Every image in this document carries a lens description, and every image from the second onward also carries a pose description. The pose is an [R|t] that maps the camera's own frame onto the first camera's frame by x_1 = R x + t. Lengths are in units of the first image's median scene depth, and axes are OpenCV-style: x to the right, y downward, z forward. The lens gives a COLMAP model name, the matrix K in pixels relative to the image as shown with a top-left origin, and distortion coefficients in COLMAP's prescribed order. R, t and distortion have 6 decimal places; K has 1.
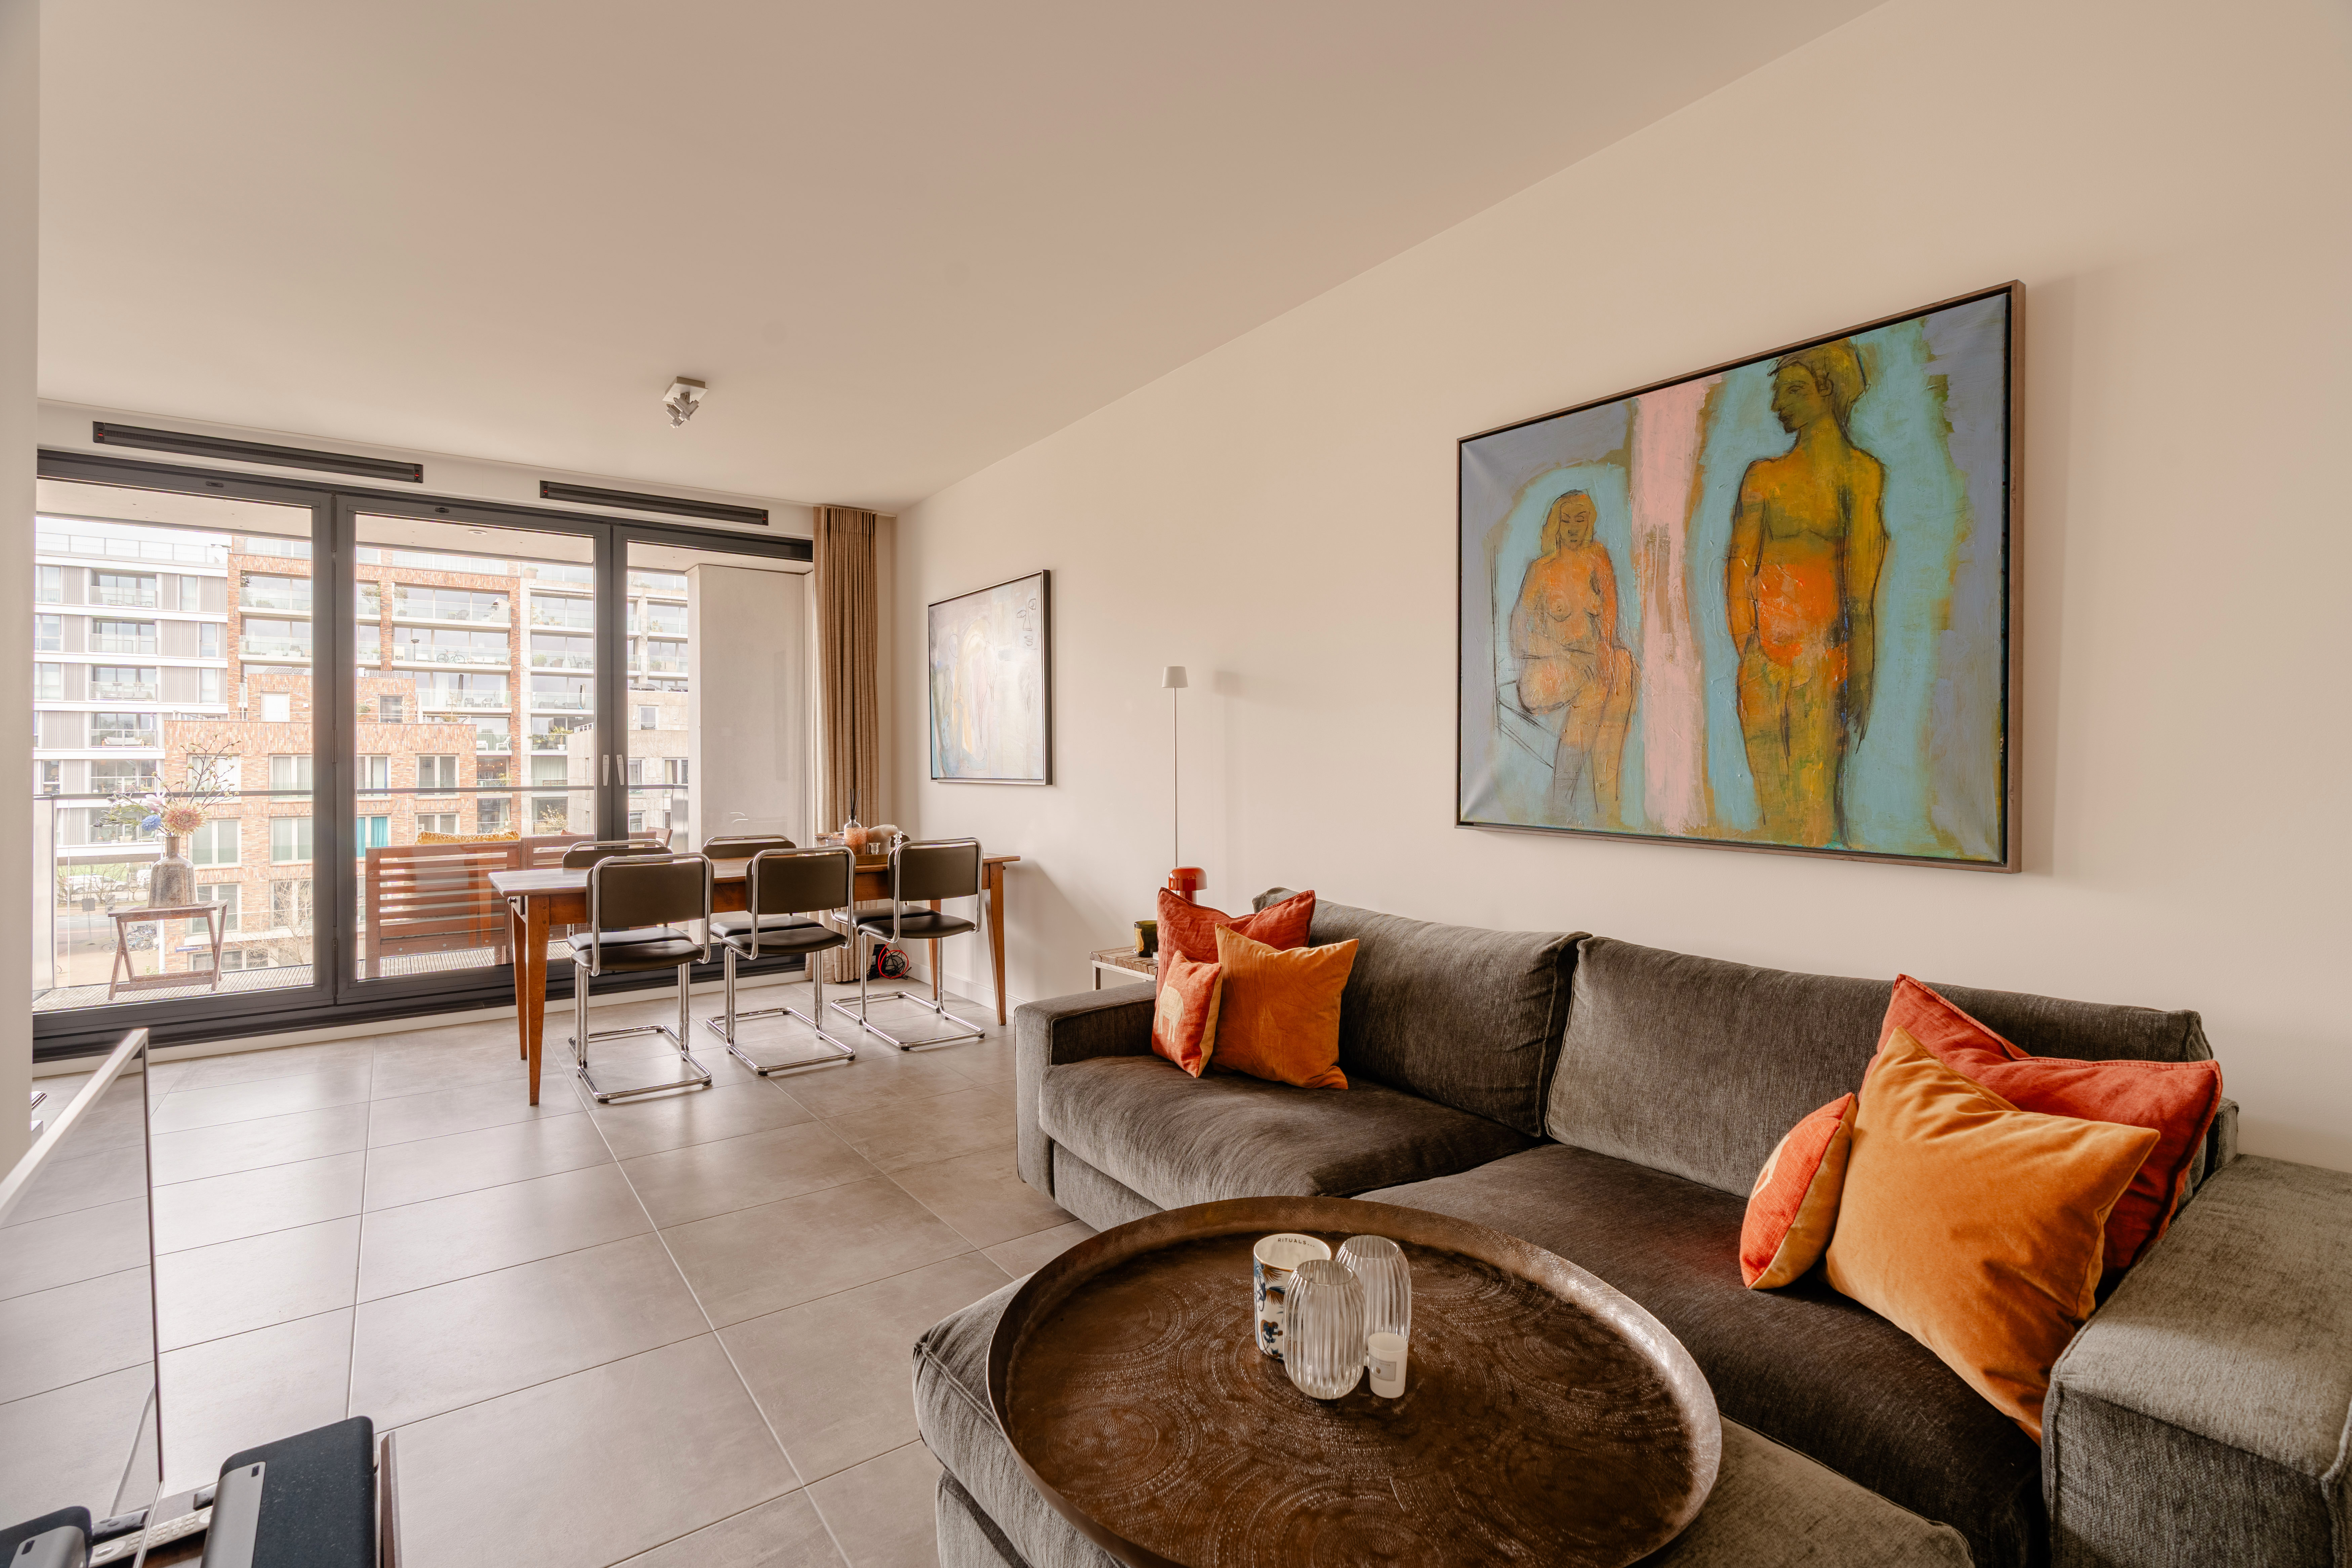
lens RADIAL K [[1053.3, 0, 1142.8], [0, 1053.3, 751.2], [0, 0, 1]] dist [0.000134, 0.000748]
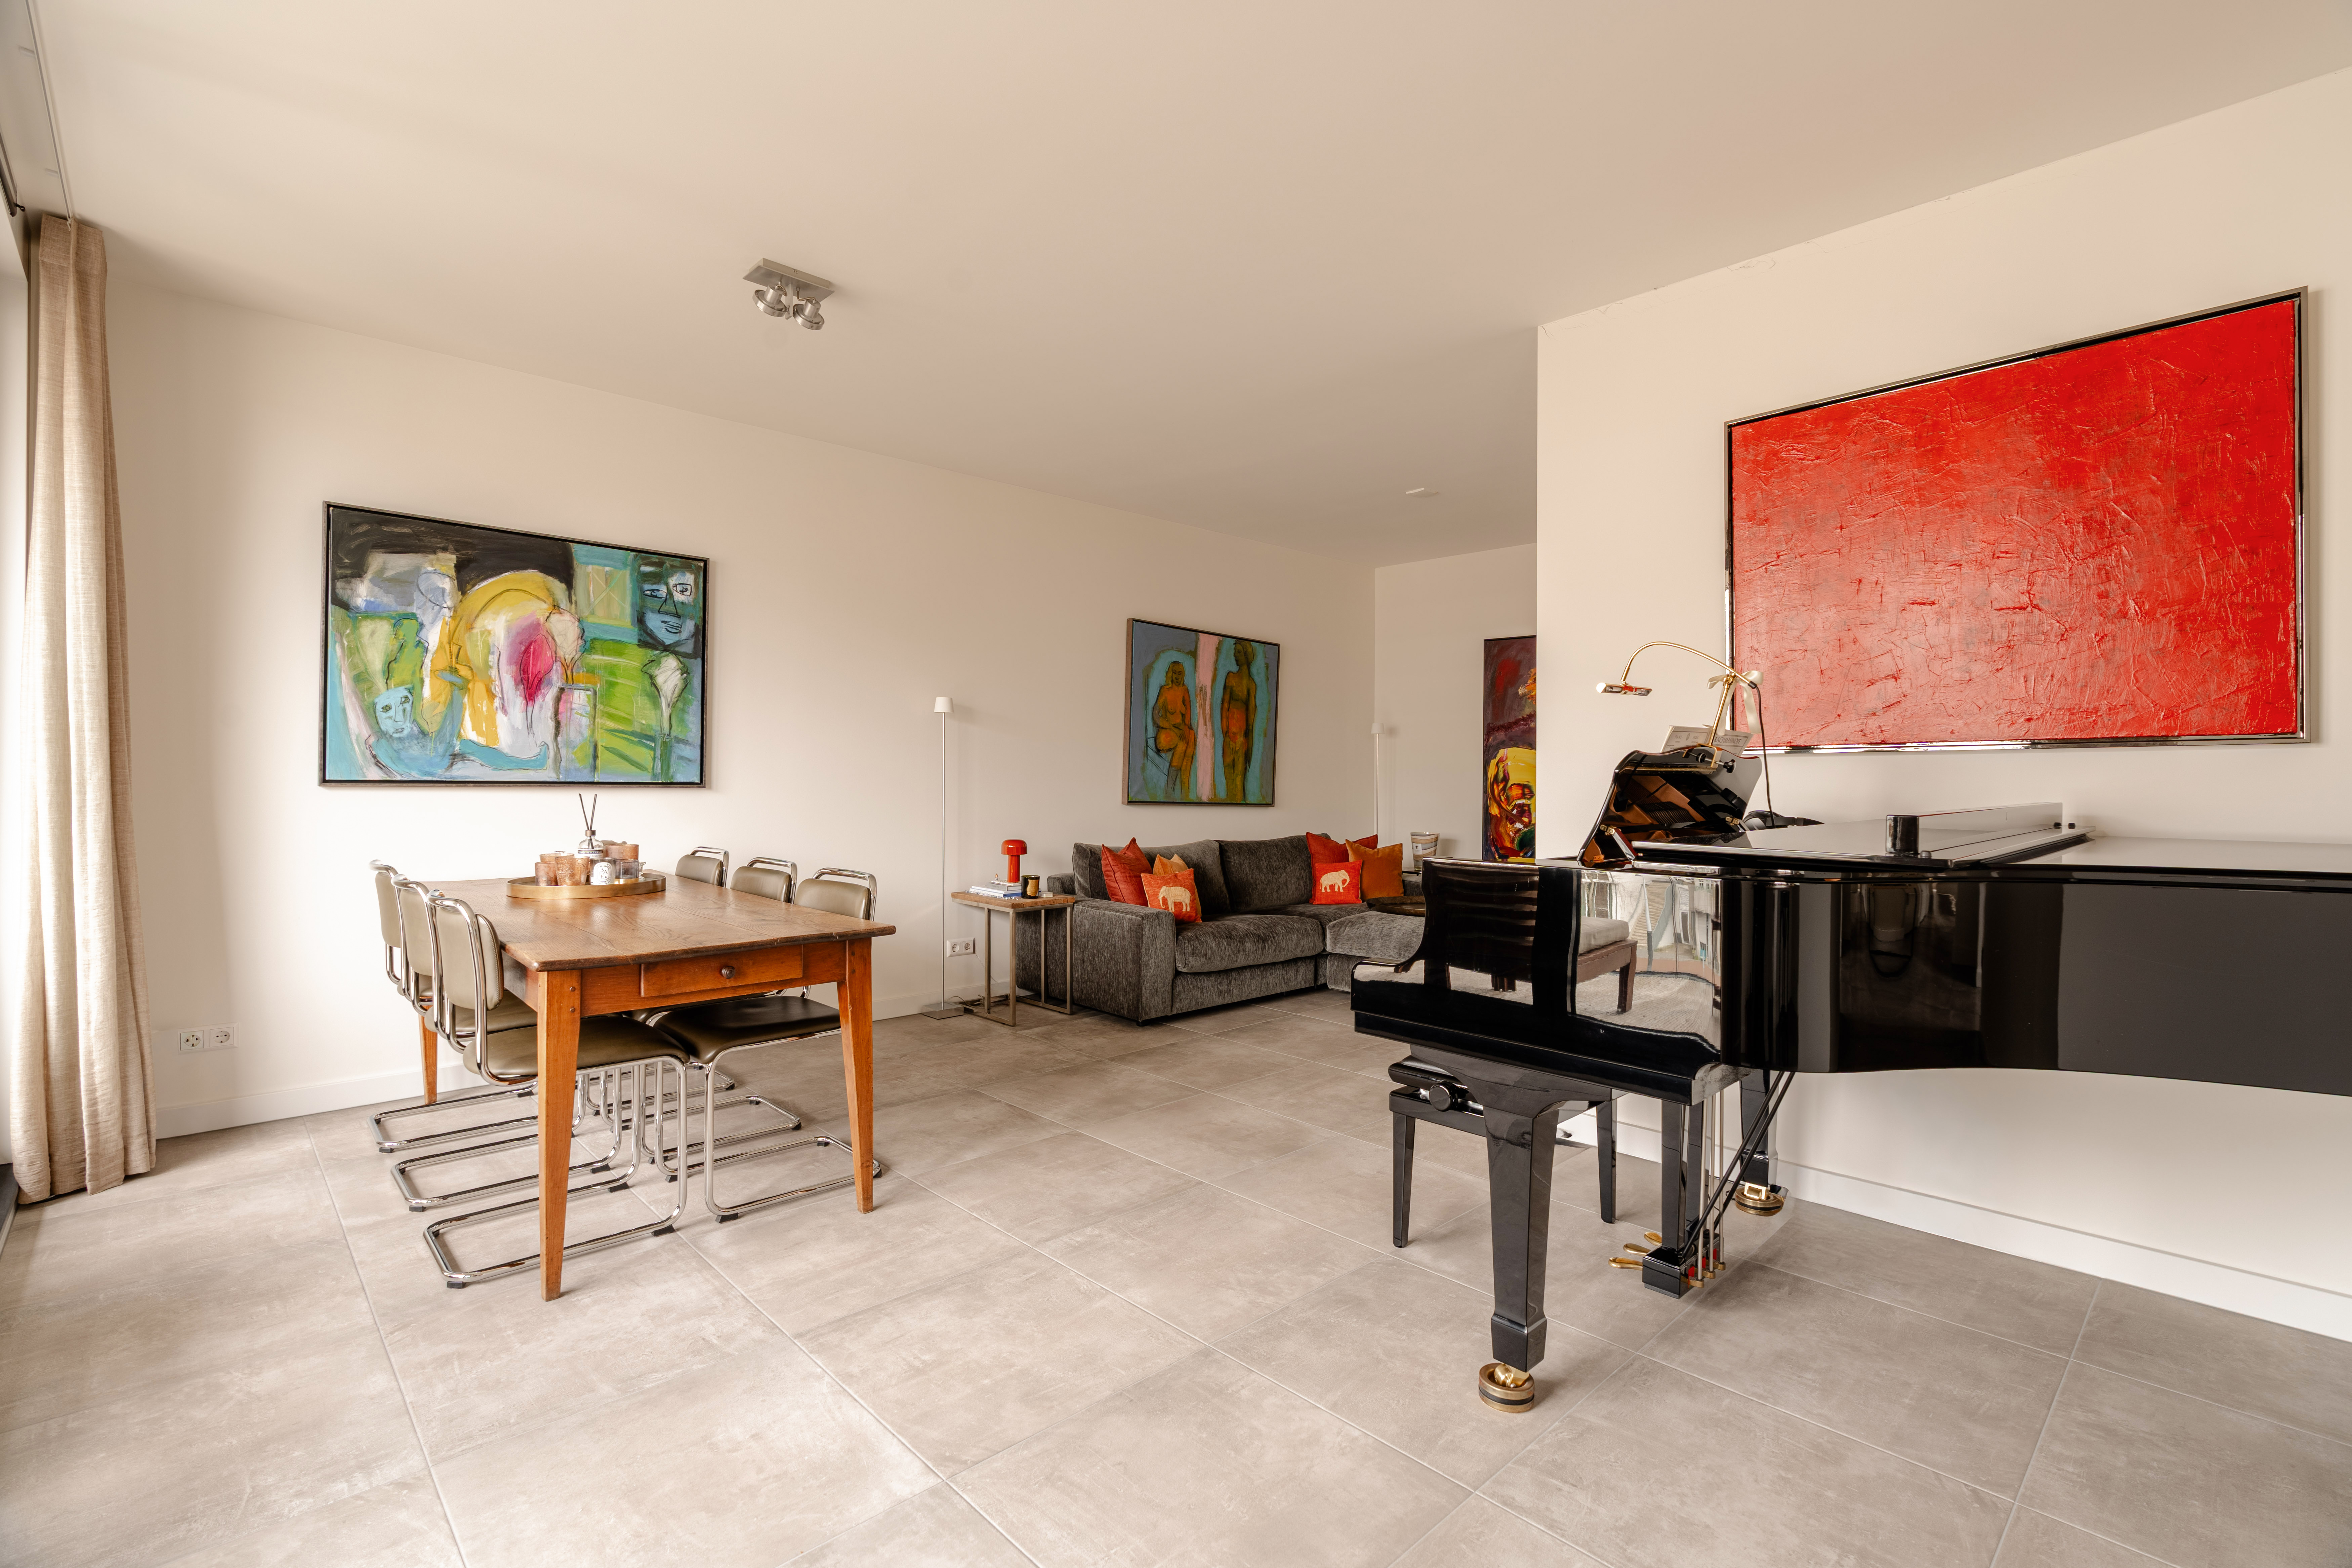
lens RADIAL K [[1075.4, 0, 1176.0], [0, 1075.4, 784.0], [0, 0, 1]] dist [-0.000476, 0.000320]
pose [[-0.130694, 0.001867, 0.991421, -1.822688], [-0.020720, 0.999775, -0.004614, 0.040456], [-0.991206, -0.021145, -0.130626, 1.183807]]
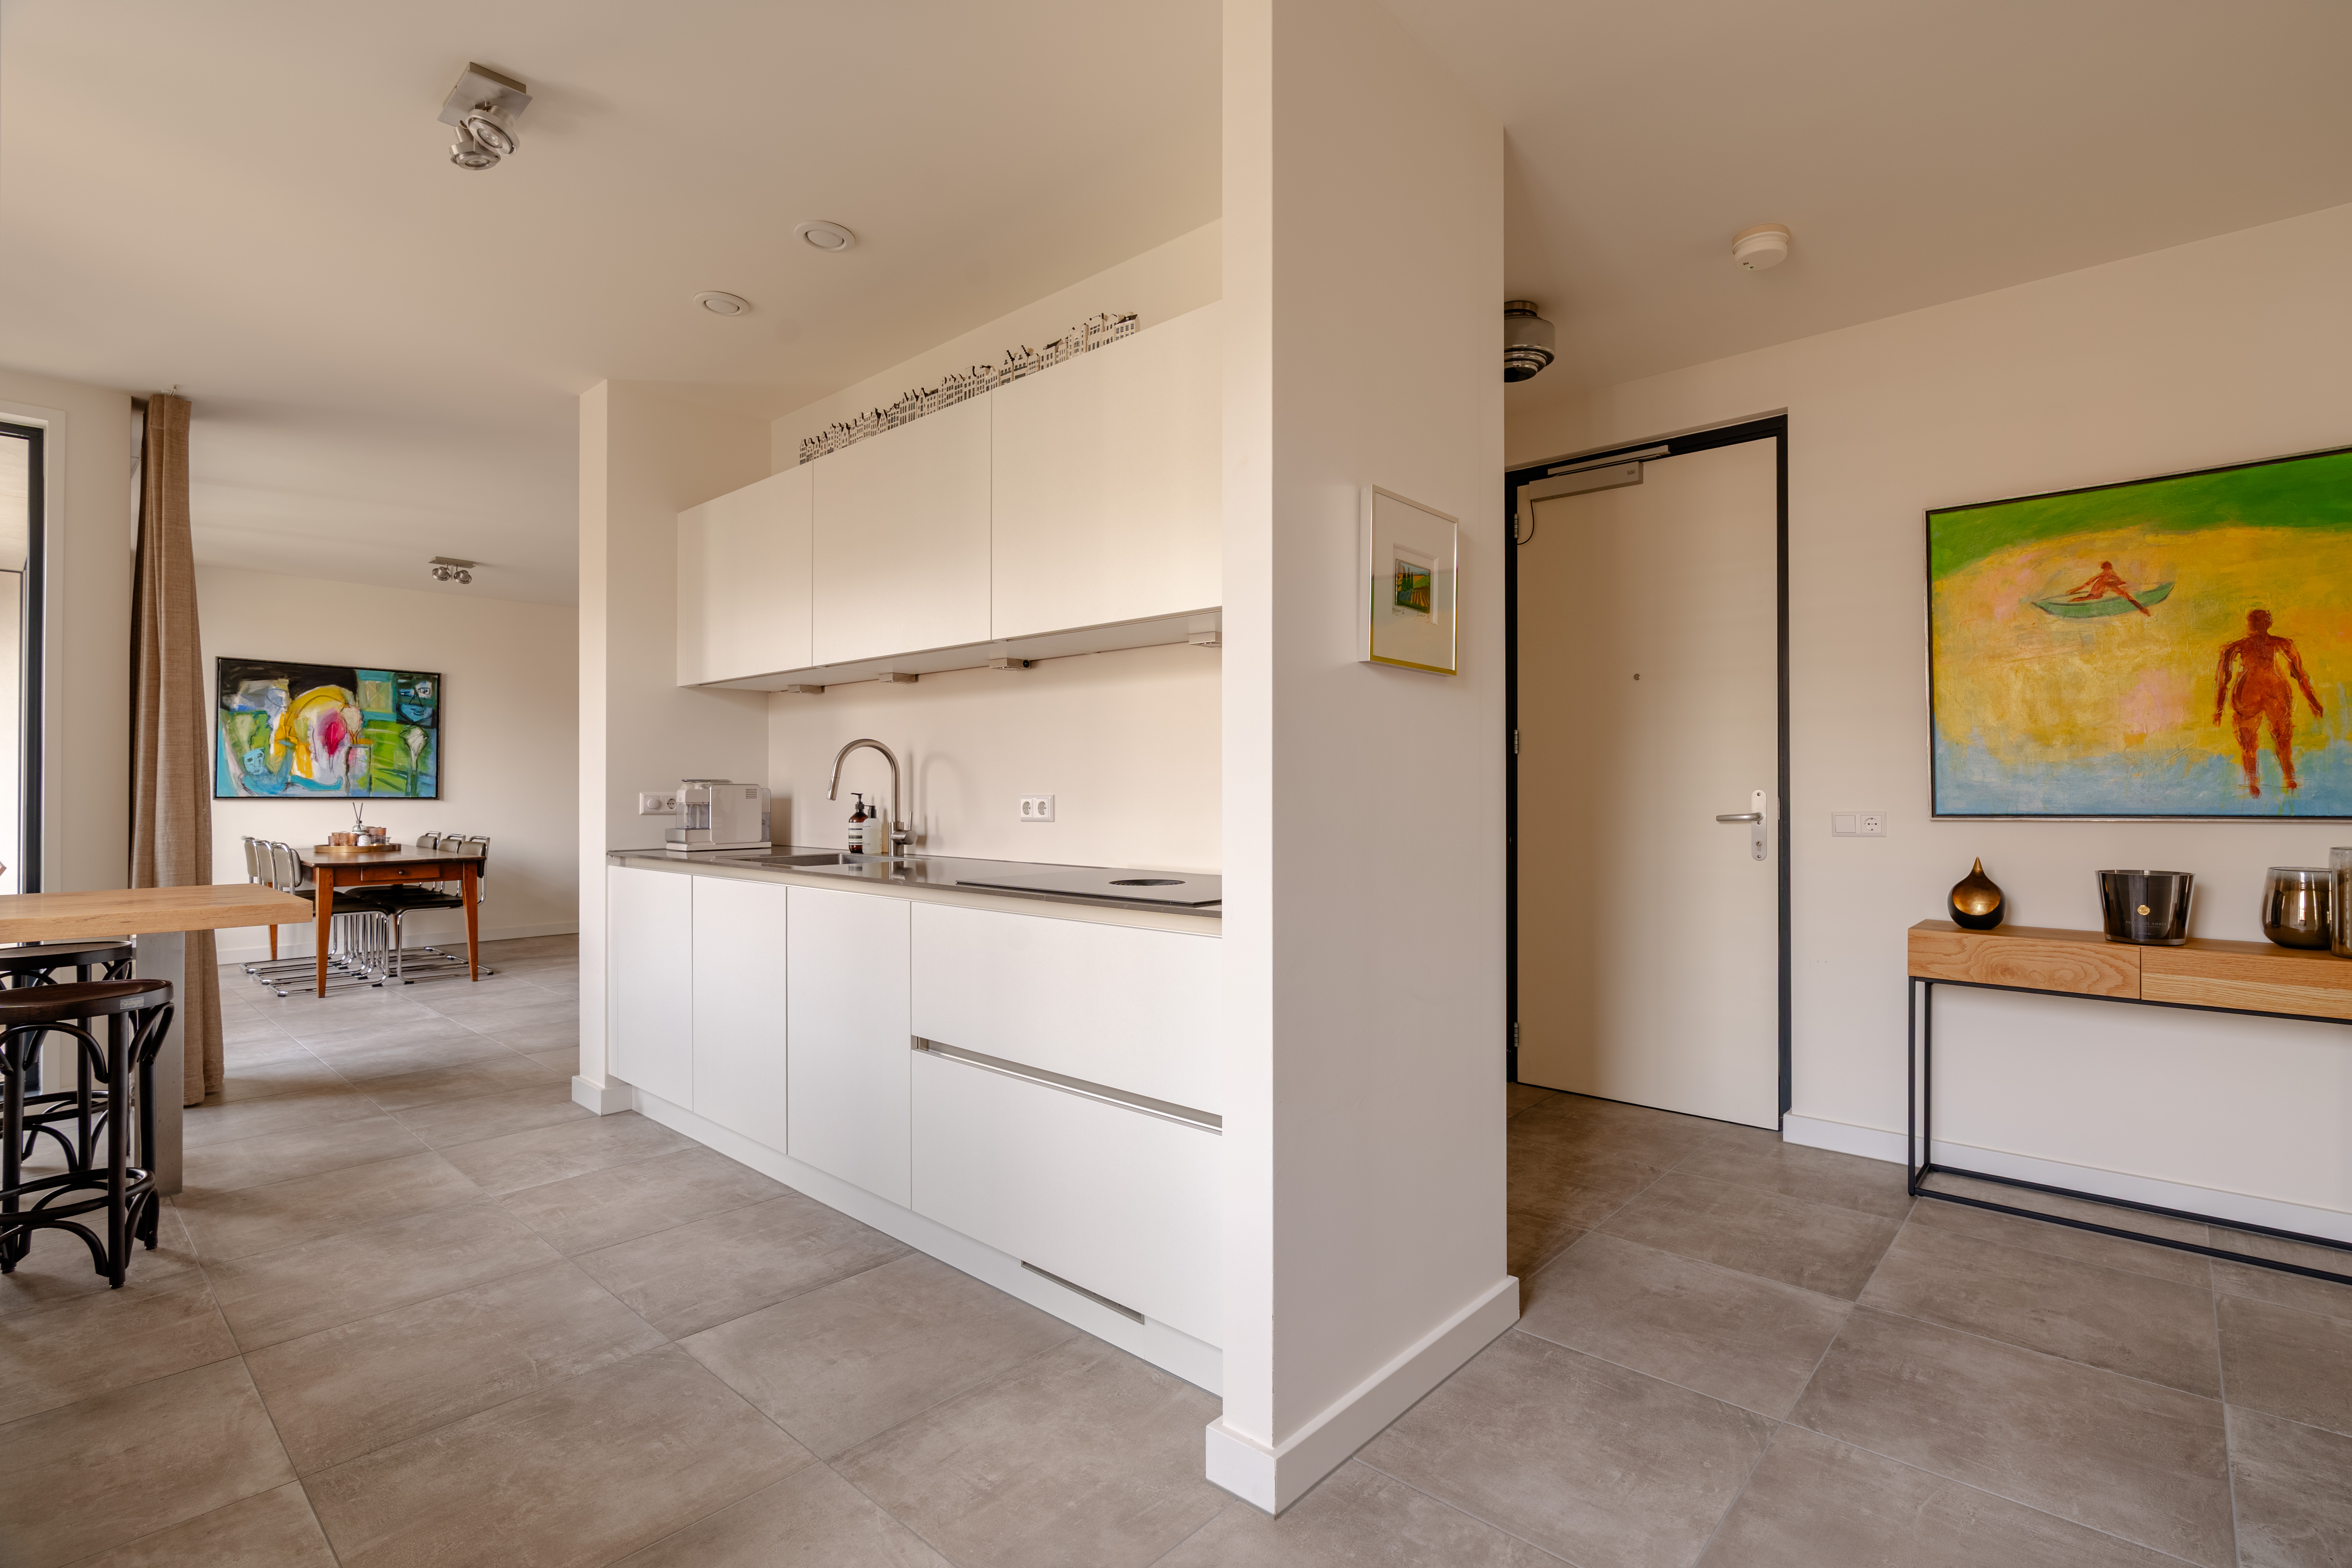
lens RADIAL K [[1095.6, 0, 1214.3], [0, 1095.6, 785.4], [0, 0, 1]] dist [-0.001338, 0.000162]
pose [[-0.223098, 0.013583, 0.974701, -3.464979], [-0.013536, 0.999763, -0.017031, 0.036193], [-0.974702, -0.016993, -0.222861, 0.301582]]
